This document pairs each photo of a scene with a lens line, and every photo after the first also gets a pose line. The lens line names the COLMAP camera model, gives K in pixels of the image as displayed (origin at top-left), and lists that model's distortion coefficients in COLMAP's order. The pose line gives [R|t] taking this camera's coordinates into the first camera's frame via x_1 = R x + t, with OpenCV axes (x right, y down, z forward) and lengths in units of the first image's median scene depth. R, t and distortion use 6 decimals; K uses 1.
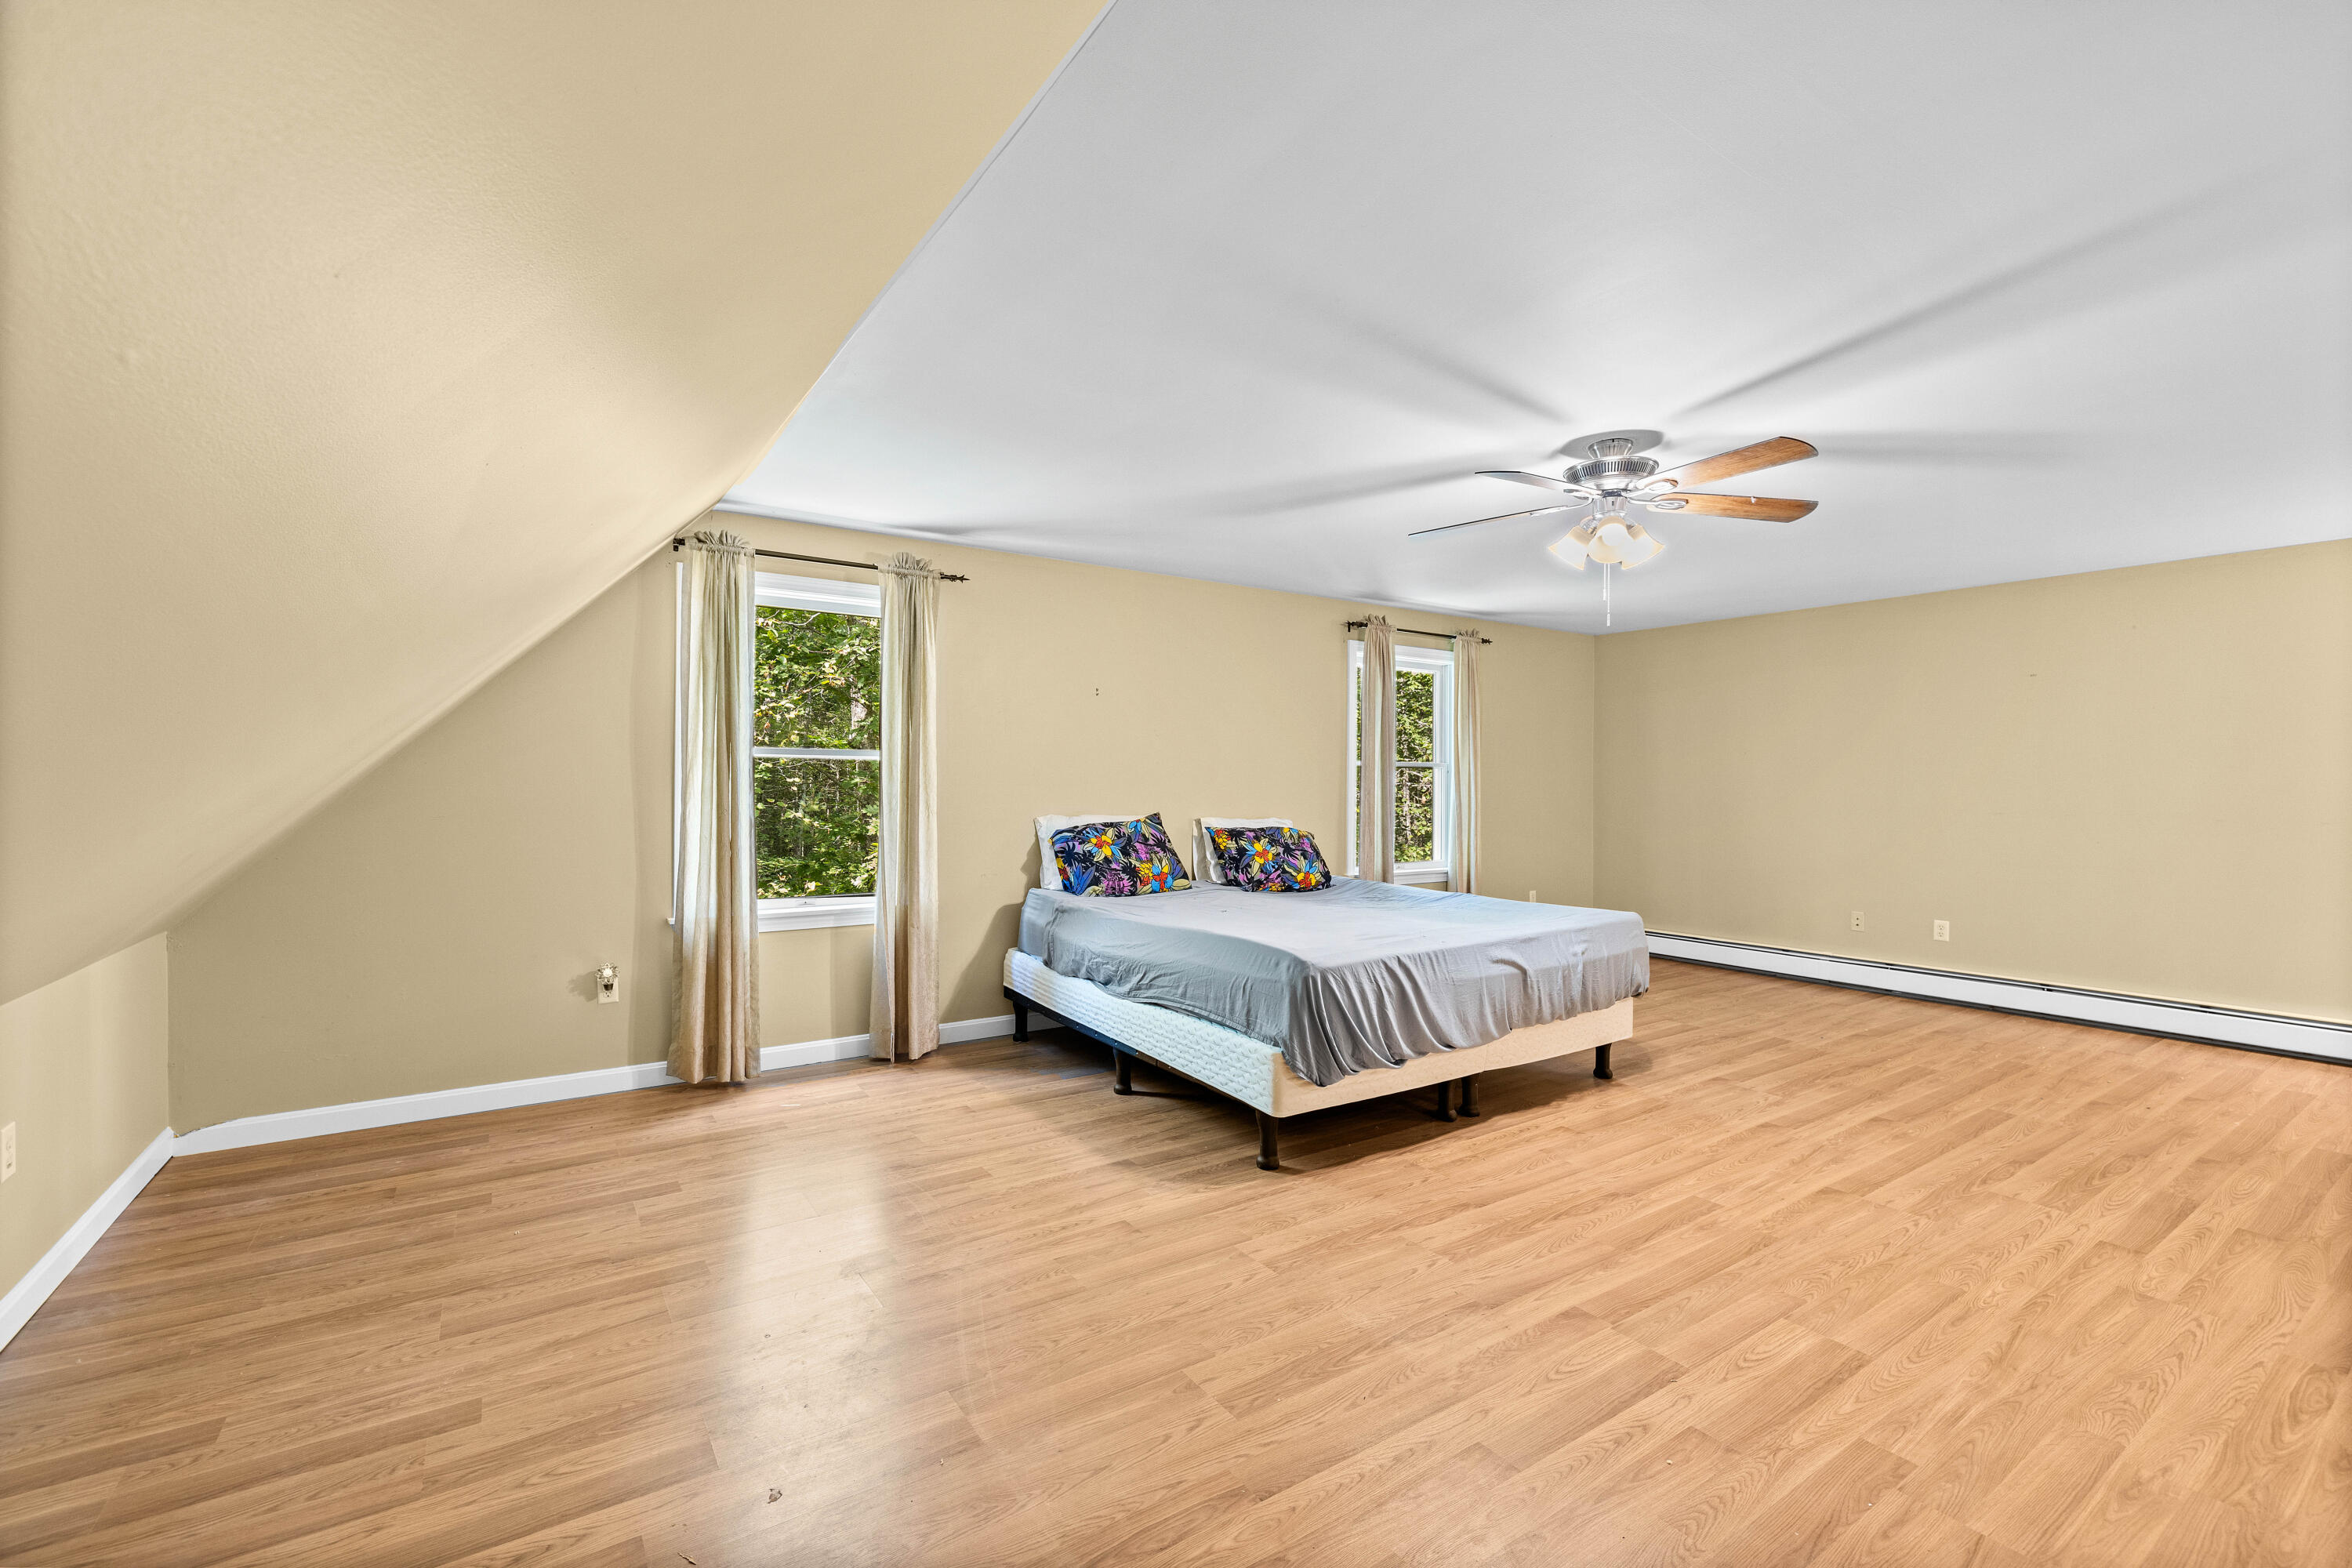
lens RADIAL K [[988.6, 0, 1172.7], [0, 988.6, 788.9], [0, 0, 1]] dist [0.001900, -0.000497]
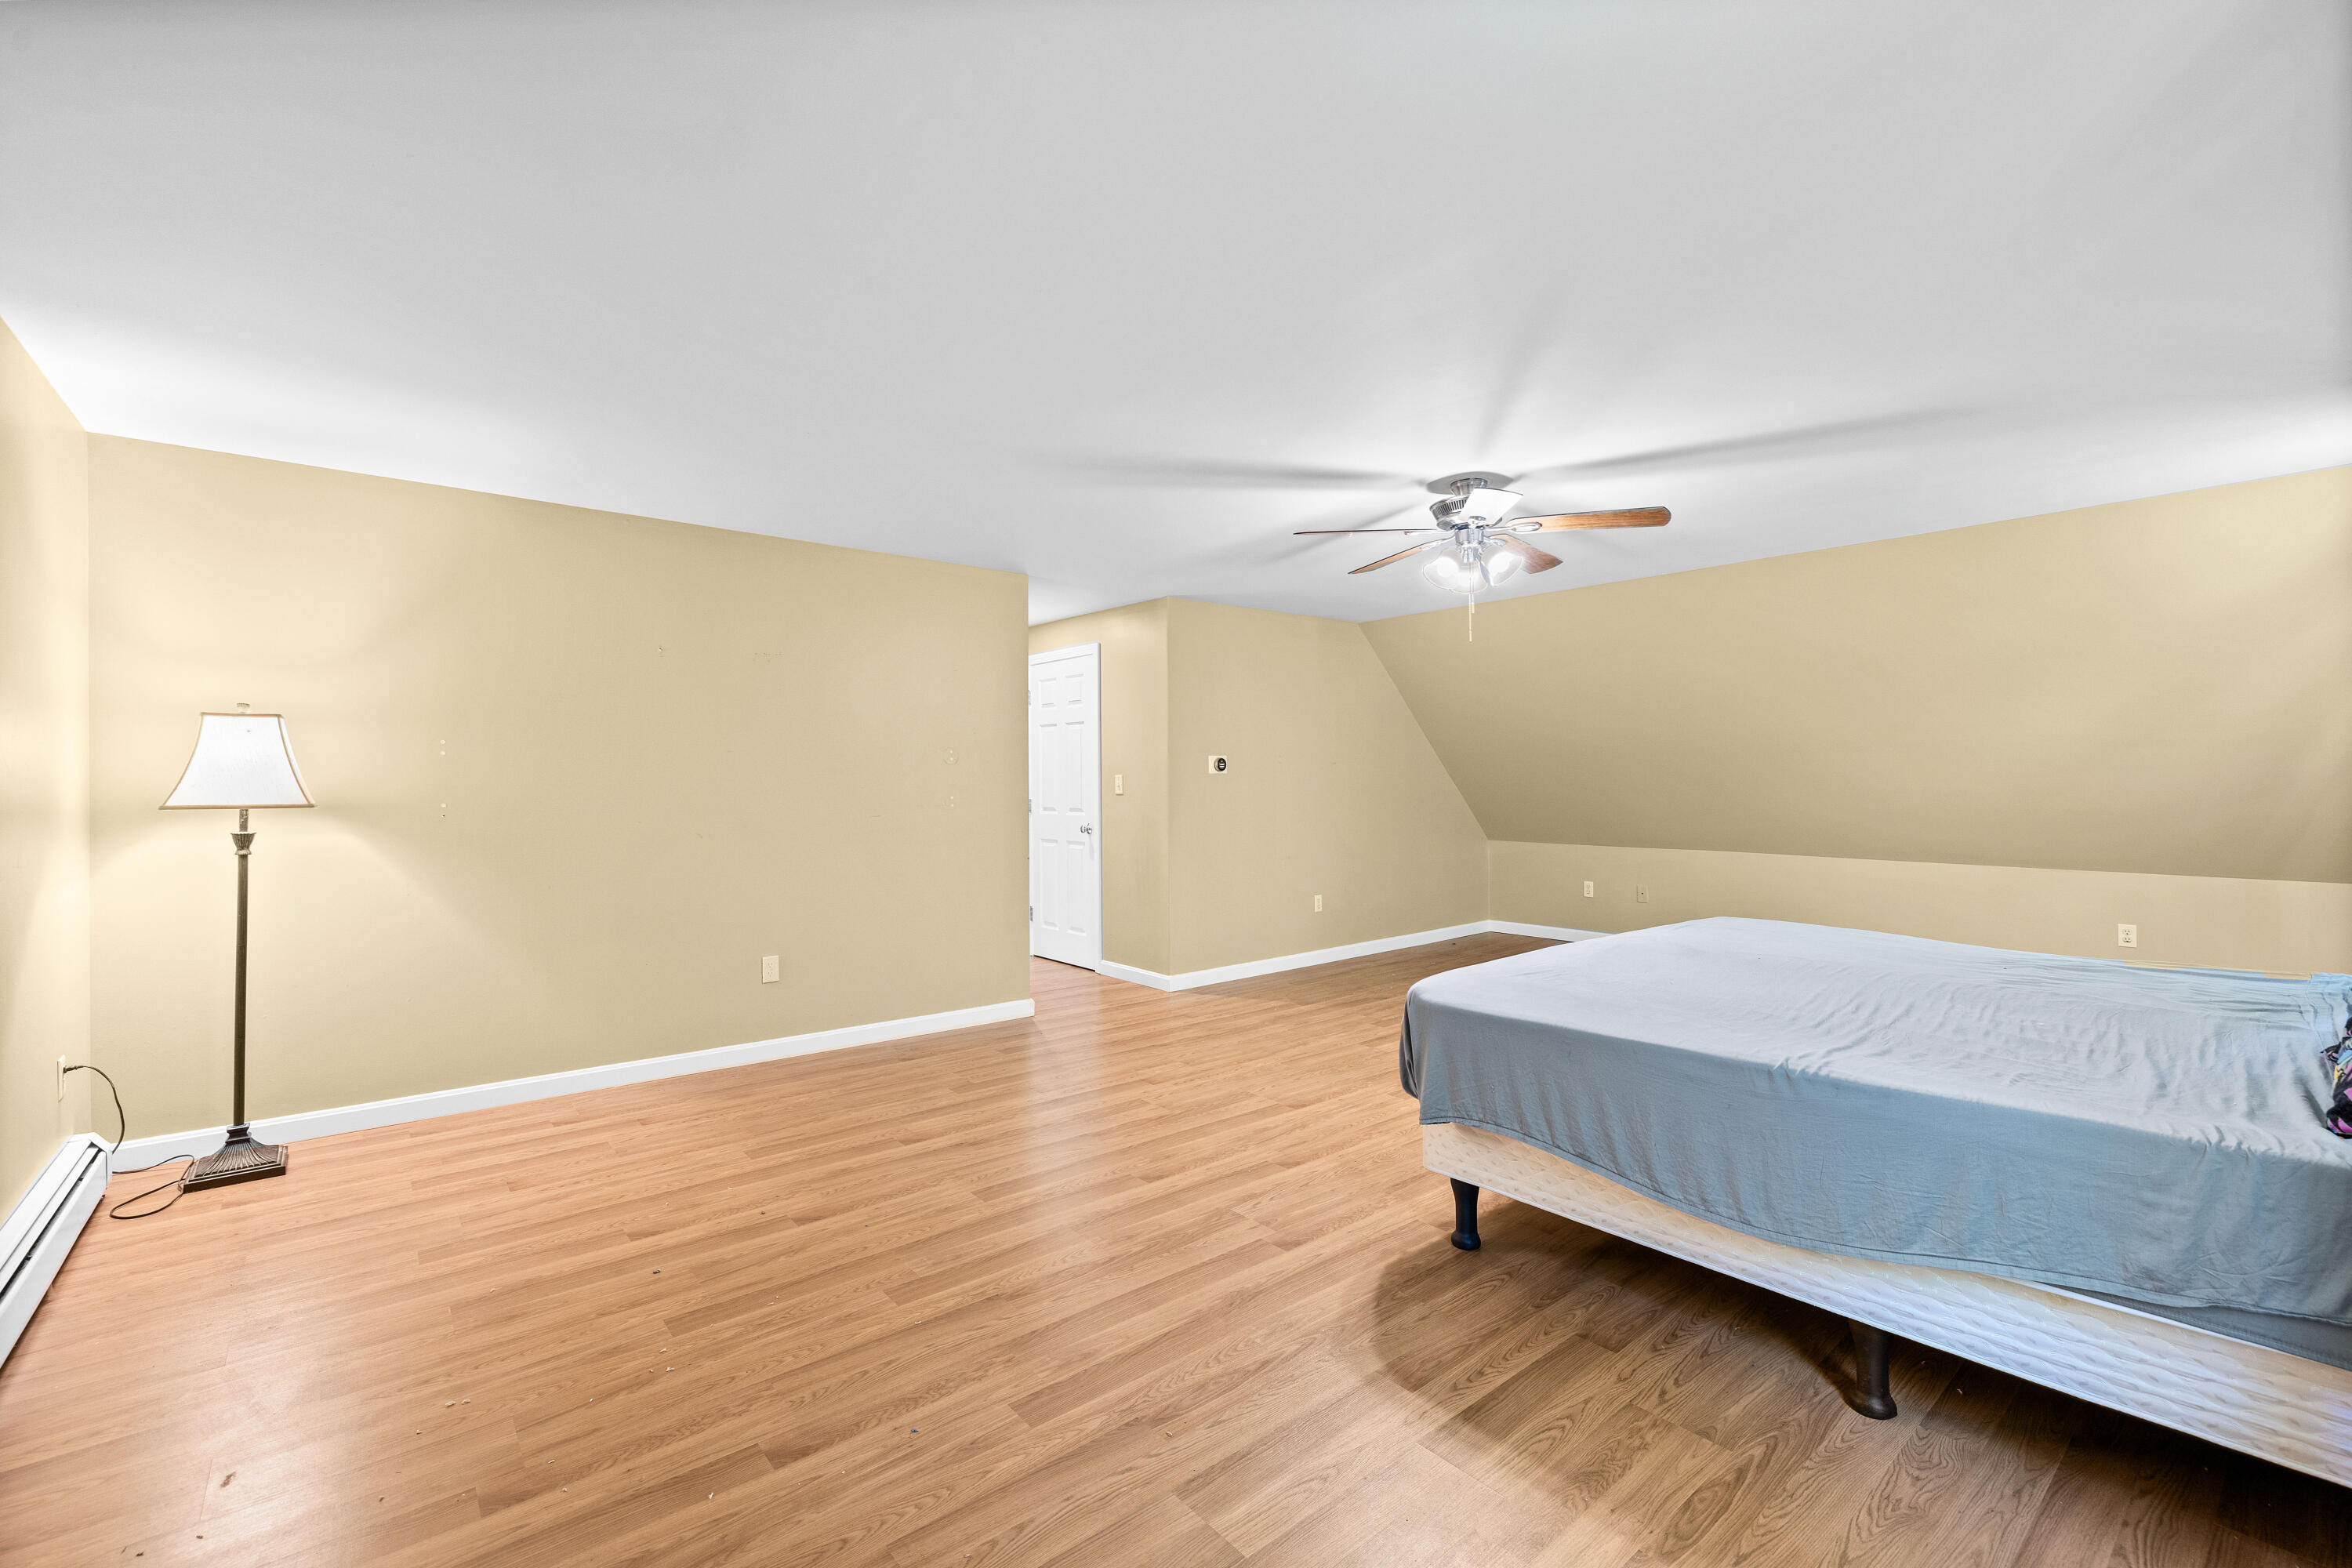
lens RADIAL K [[988.6, 0, 1162.7], [0, 988.6, 772.9], [0, 0, 1]] dist [0.001900, -0.000497]
pose [[-0.995874, -0.000785, -0.090745, 0.879936], [-0.000699, 0.999999, -0.000987, -0.012673], [0.090745, -0.000919, -0.995874, 2.069929]]
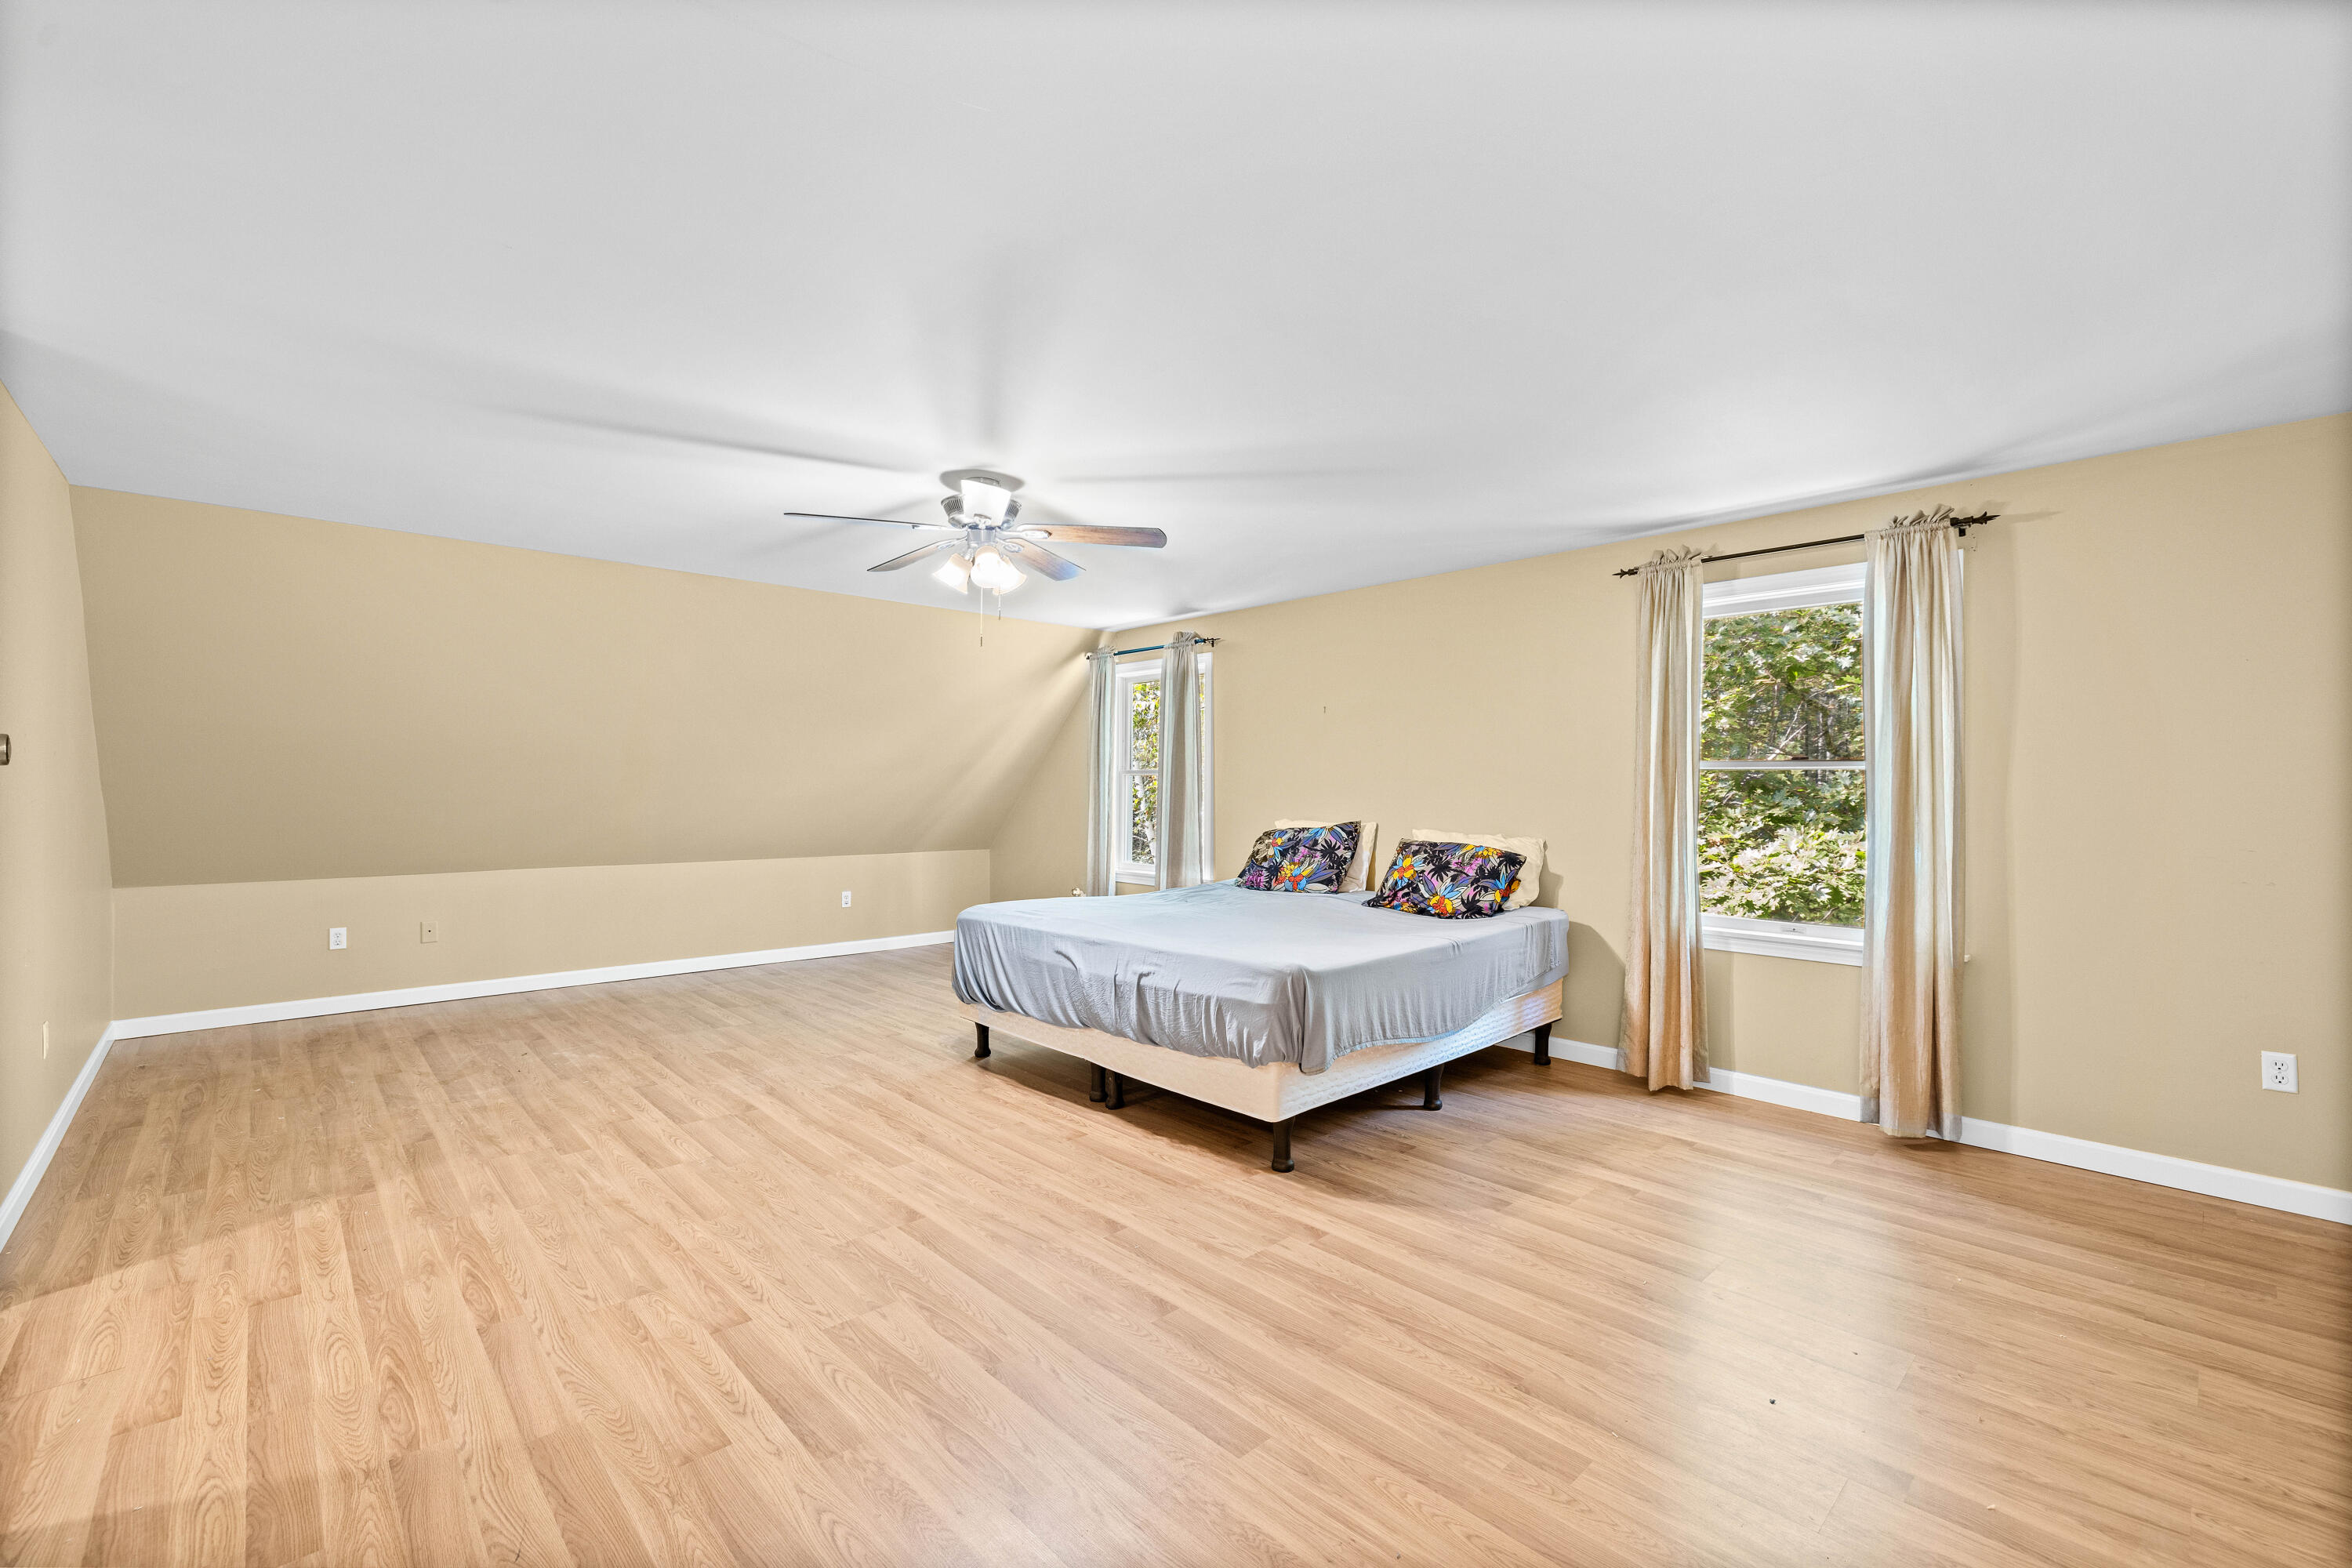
lens RADIAL K [[988.6, 0, 1158.9], [0, 988.6, 788.9], [0, 0, 1]] dist [0.001900, -0.000497]
pose [[0.152151, -0.004836, -0.988345, 1.522992], [-0.012130, 0.999904, -0.006760, 0.000101], [0.988283, 0.013017, 0.152078, 1.004714]]
